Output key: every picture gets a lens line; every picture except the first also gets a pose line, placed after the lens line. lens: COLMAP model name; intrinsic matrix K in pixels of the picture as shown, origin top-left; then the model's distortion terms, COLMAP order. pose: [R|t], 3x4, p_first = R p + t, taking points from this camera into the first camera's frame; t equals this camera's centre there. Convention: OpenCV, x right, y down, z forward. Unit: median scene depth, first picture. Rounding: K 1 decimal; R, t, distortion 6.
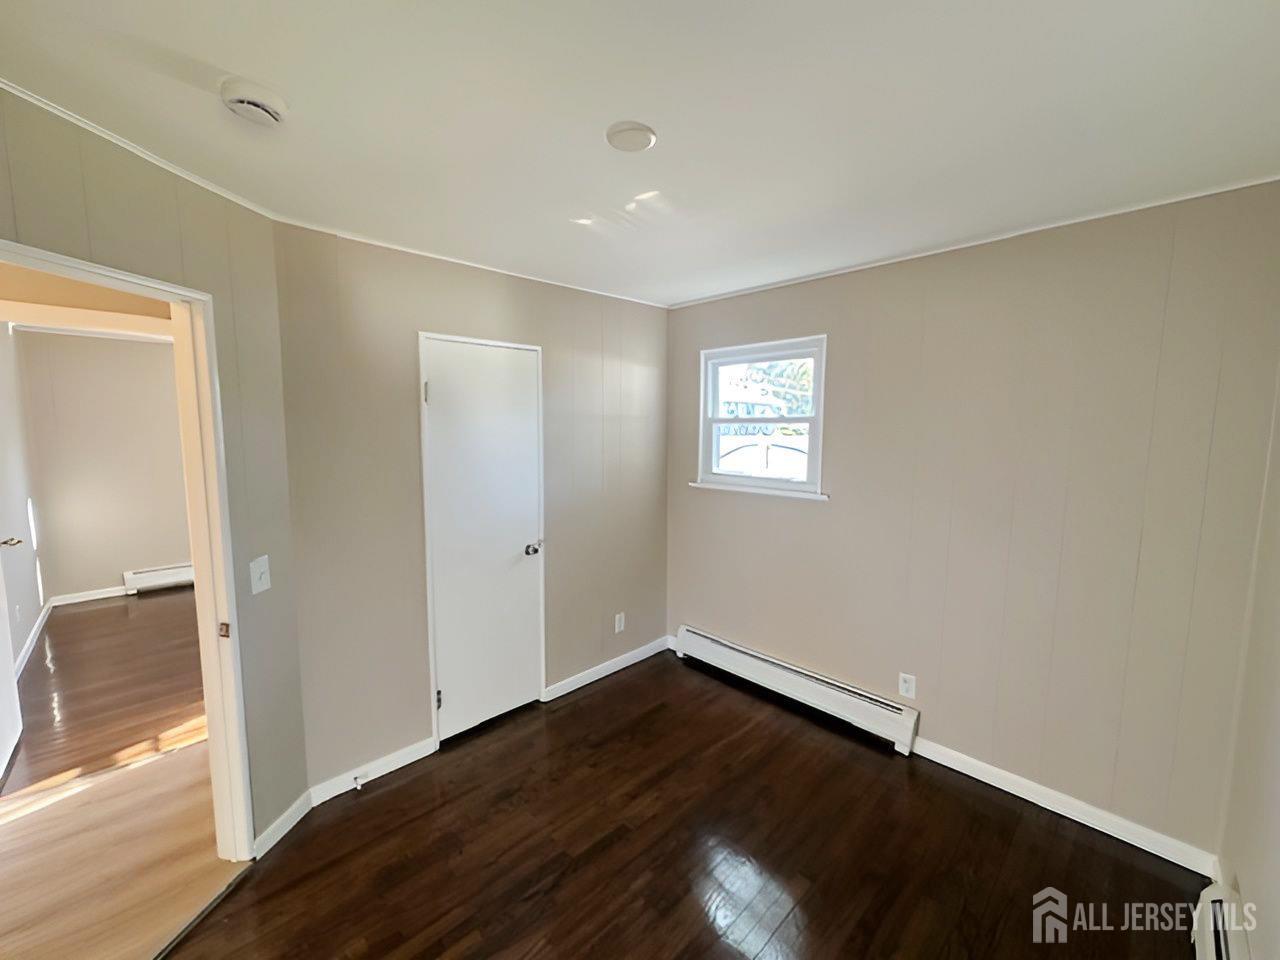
lens RADIAL K [[516.9, 0, 640.0], [0, 516.9, 480.0], [0, 0, 1]] dist [-0.001776, -0.000090]
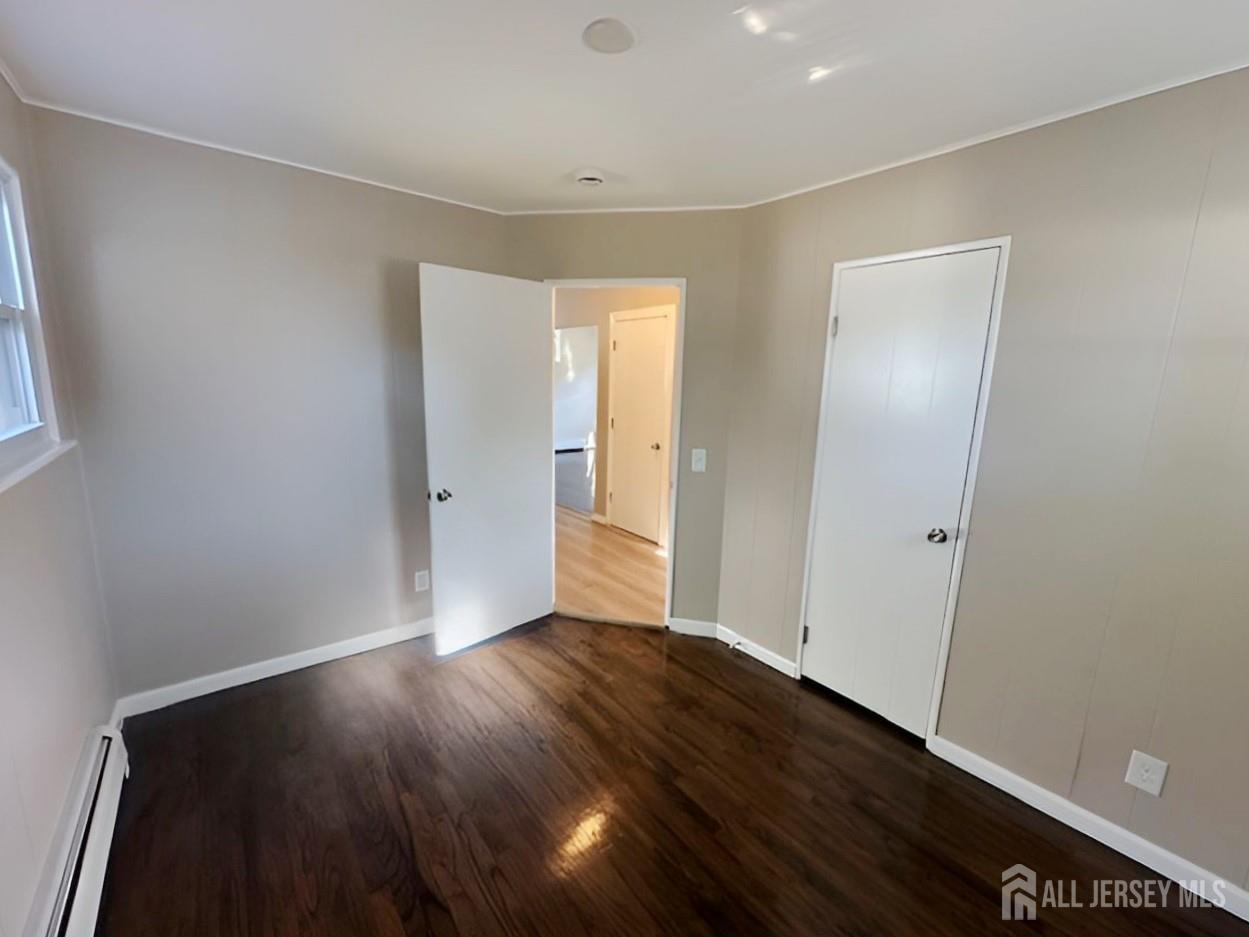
lens RADIAL K [[526.8, 0, 624.5], [0, 526.8, 468.5], [0, 0, 1]] dist [0.018005, 0.000043]
pose [[-0.102854, 0.178068, -0.978628, 0.610822], [-0.136506, 0.972011, 0.191211, -0.043818], [0.985285, 0.153255, -0.075668, 0.680133]]
